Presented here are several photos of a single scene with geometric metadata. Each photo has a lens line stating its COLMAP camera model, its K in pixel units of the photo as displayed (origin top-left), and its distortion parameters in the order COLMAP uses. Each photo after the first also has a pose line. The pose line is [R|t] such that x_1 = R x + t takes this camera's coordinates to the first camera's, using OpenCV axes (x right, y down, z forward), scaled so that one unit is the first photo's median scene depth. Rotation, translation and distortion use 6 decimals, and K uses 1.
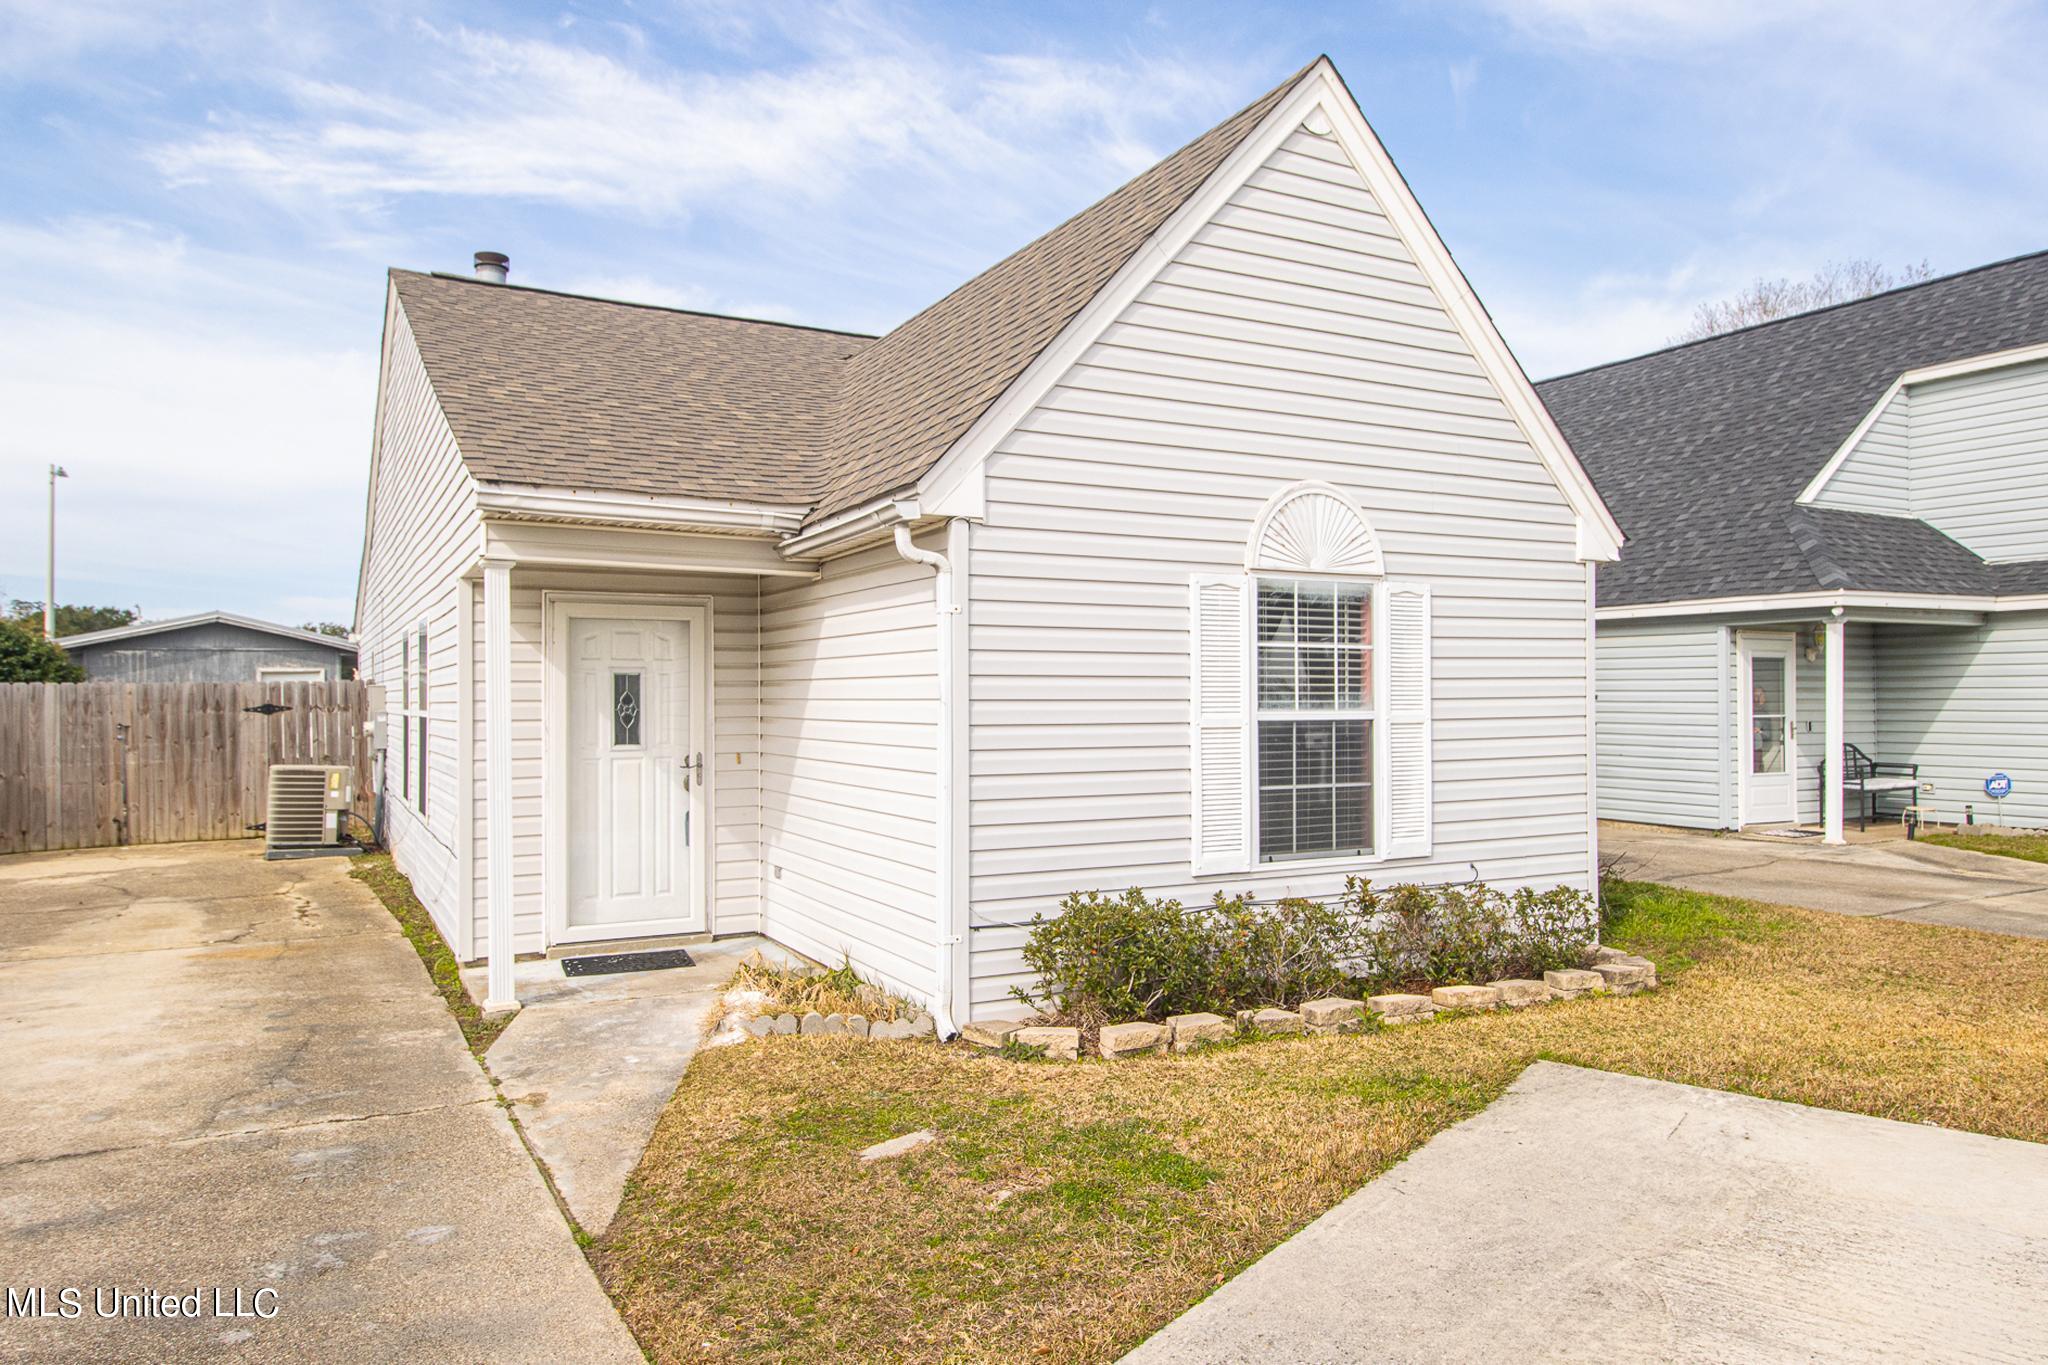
lens RADIAL K [[1354.8, 0, 1011.5], [0, 1354.8, 690.9], [0, 0, 1]] dist [0.017660, -0.018802]
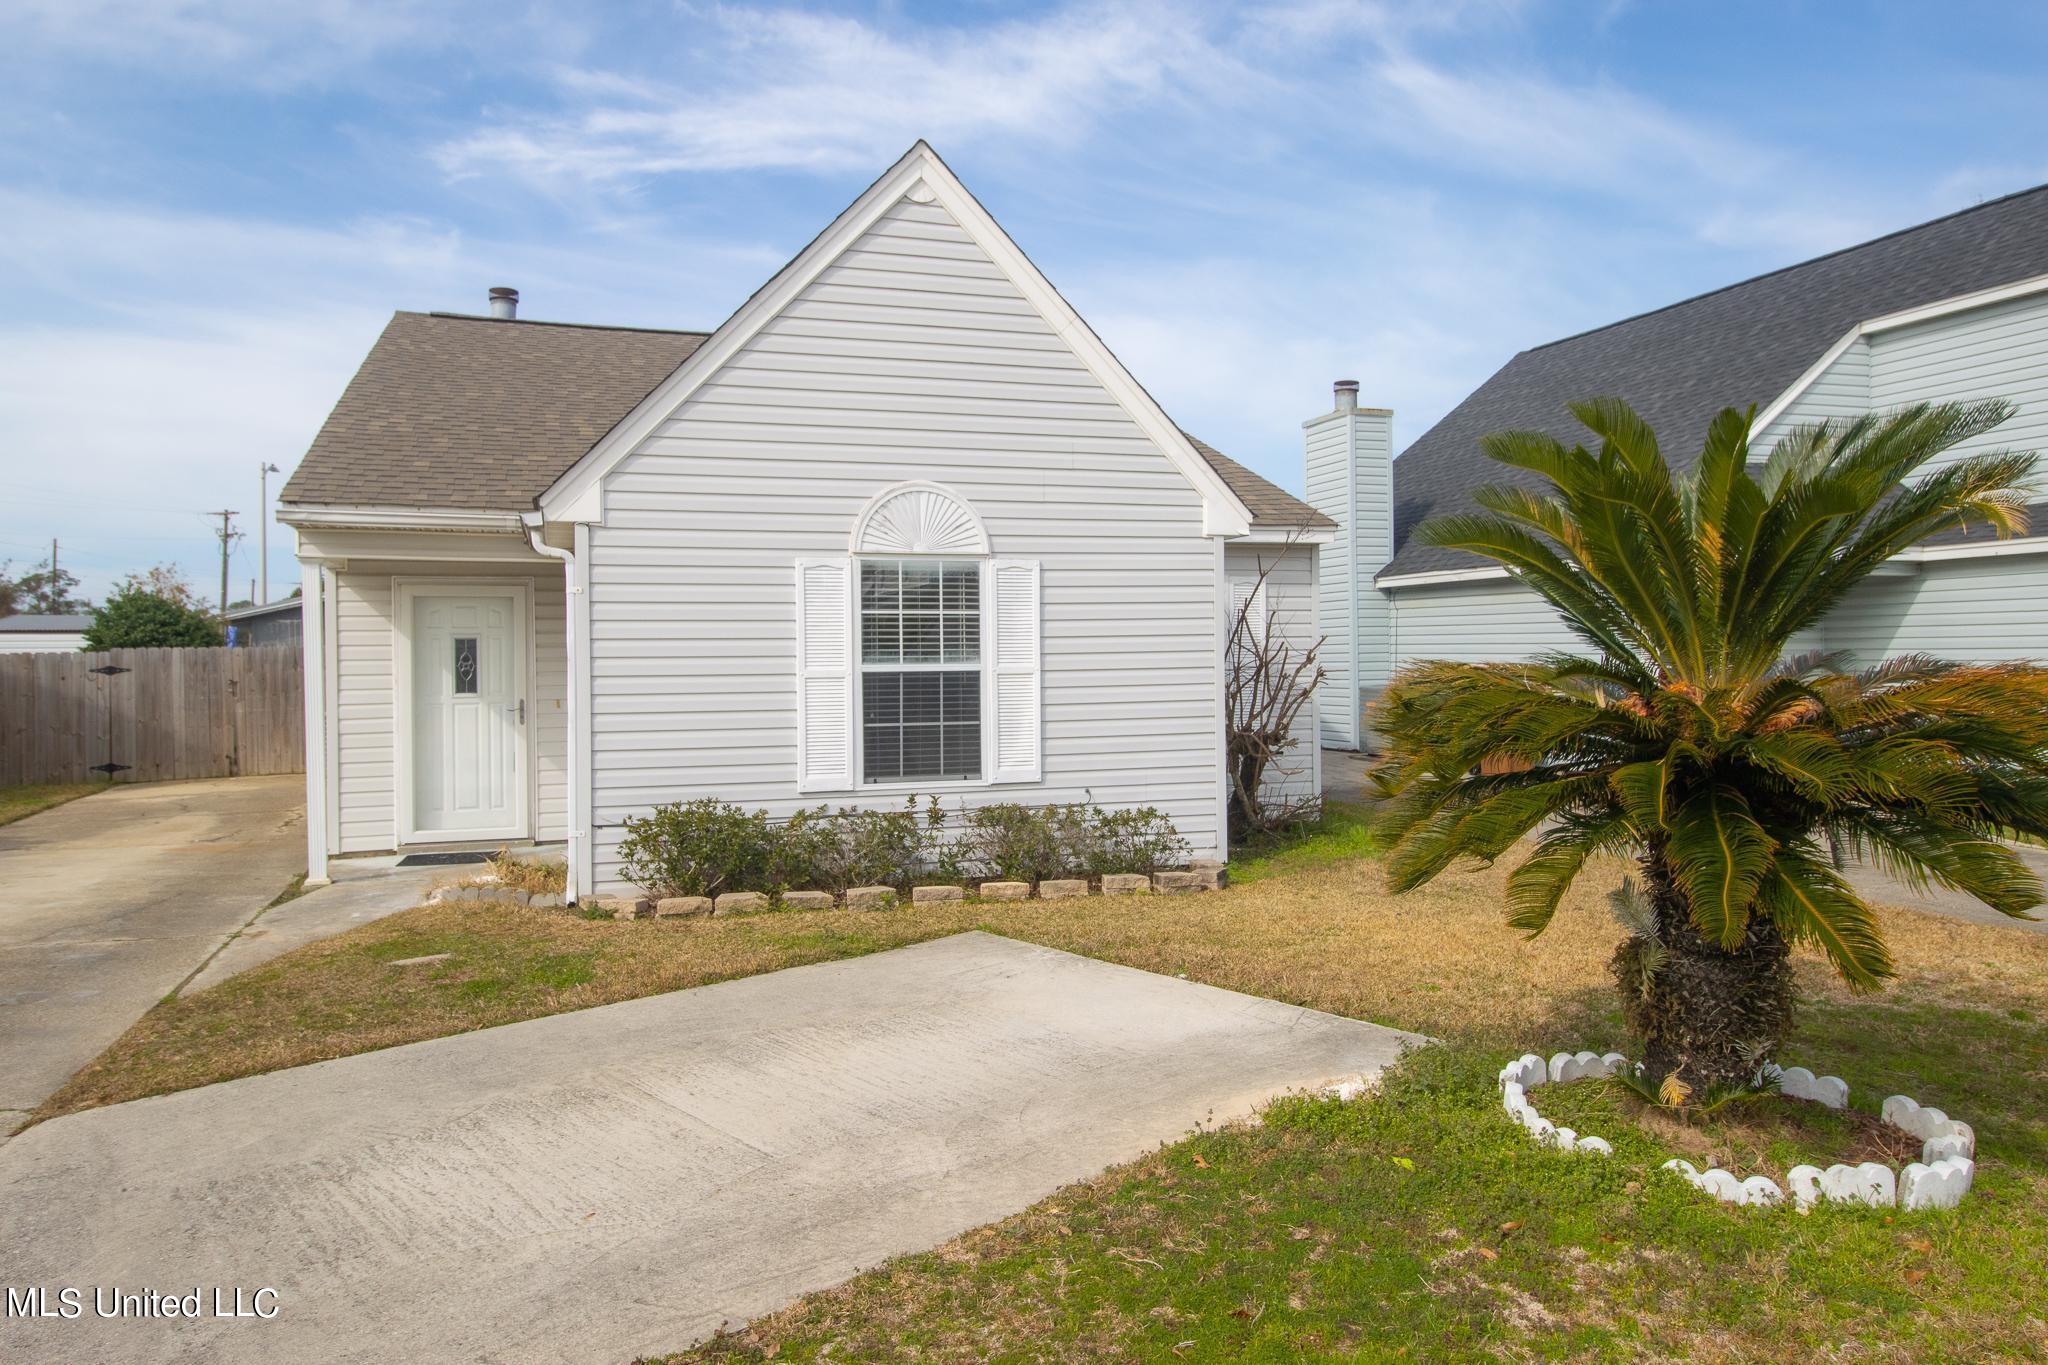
lens RADIAL K [[1382.4, 0, 1044.6], [0, 1382.4, 687.9], [0, 0, 1]] dist [-0.007869, 0.008870]
pose [[0.986604, -0.002586, -0.163113, 0.300745], [0.007468, 0.999542, 0.029322, -0.000160], [0.162963, -0.030148, 0.986172, -0.134599]]
